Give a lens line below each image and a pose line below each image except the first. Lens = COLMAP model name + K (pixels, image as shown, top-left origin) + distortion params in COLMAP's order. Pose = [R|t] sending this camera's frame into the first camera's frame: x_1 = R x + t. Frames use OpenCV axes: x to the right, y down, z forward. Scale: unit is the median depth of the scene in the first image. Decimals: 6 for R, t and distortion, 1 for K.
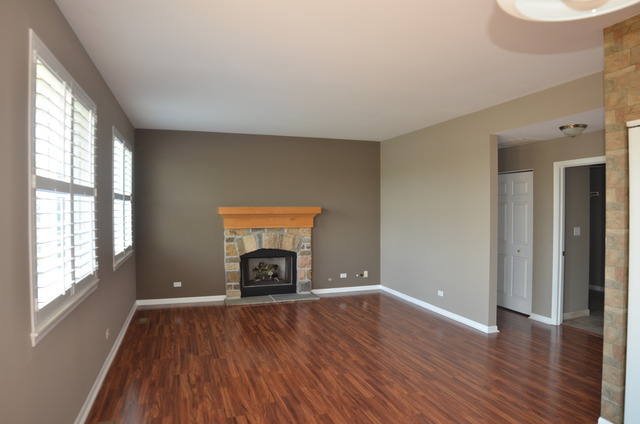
lens RADIAL K [[396.0, 0, 320.0], [0, 396.0, 212.0], [0, 0, 1]] dist [-0.119085, 0.047154]
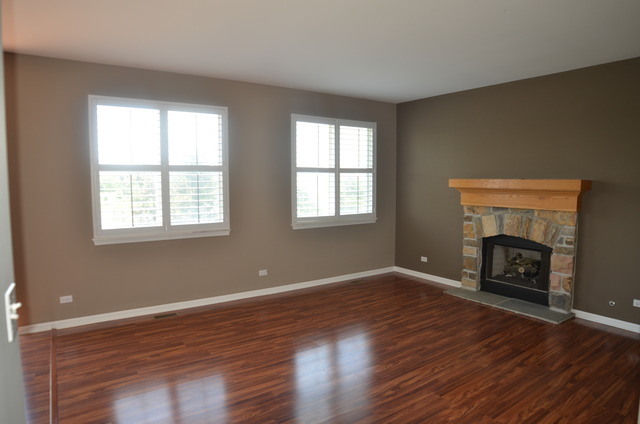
lens RADIAL K [[396.0, 0, 320.0], [0, 396.0, 212.0], [0, 0, 1]] dist [-0.119085, 0.047154]
pose [[0.267158, 0.077096, -0.960564, 0.475441], [-0.009878, 0.996961, 0.077270, -0.003884], [0.963602, -0.011155, 0.267108, 0.472790]]
